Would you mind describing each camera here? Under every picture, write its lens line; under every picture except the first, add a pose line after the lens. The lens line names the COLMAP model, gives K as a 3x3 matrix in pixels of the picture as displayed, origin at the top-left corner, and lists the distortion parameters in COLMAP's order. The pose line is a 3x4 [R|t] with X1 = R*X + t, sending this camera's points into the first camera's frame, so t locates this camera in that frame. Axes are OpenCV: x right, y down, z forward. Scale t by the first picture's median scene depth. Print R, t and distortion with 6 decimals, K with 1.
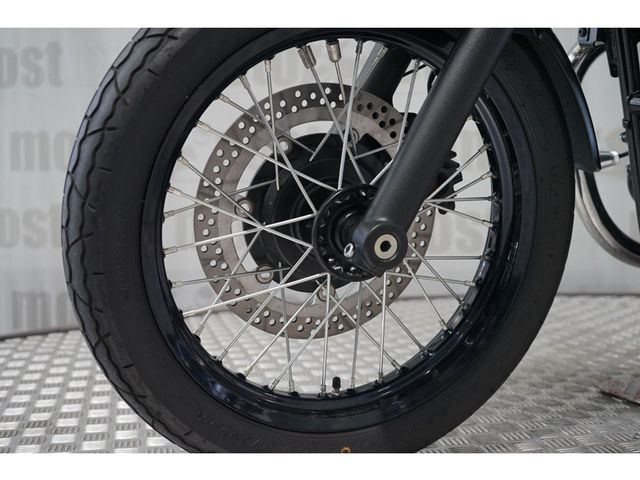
lens RADIAL K [[933.7, 0, 320.0], [0, 933.7, 240.0], [0, 0, 1]] dist [-0.006205, 0.031259]
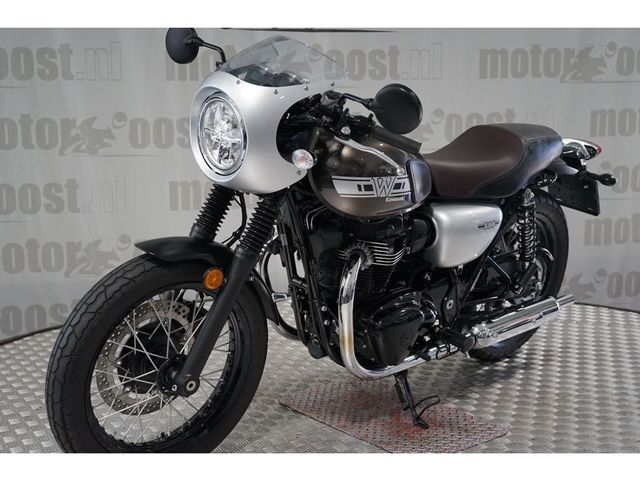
lens RADIAL K [[933.7, 0, 320.0], [0, 933.7, 240.0], [0, 0, 1]] dist [-0.006205, 0.031259]
pose [[0.943734, -0.054117, 0.326247, -0.345576], [0.014885, 0.992471, 0.121569, -0.596850], [-0.330369, -0.109872, 0.937435, -1.177635]]
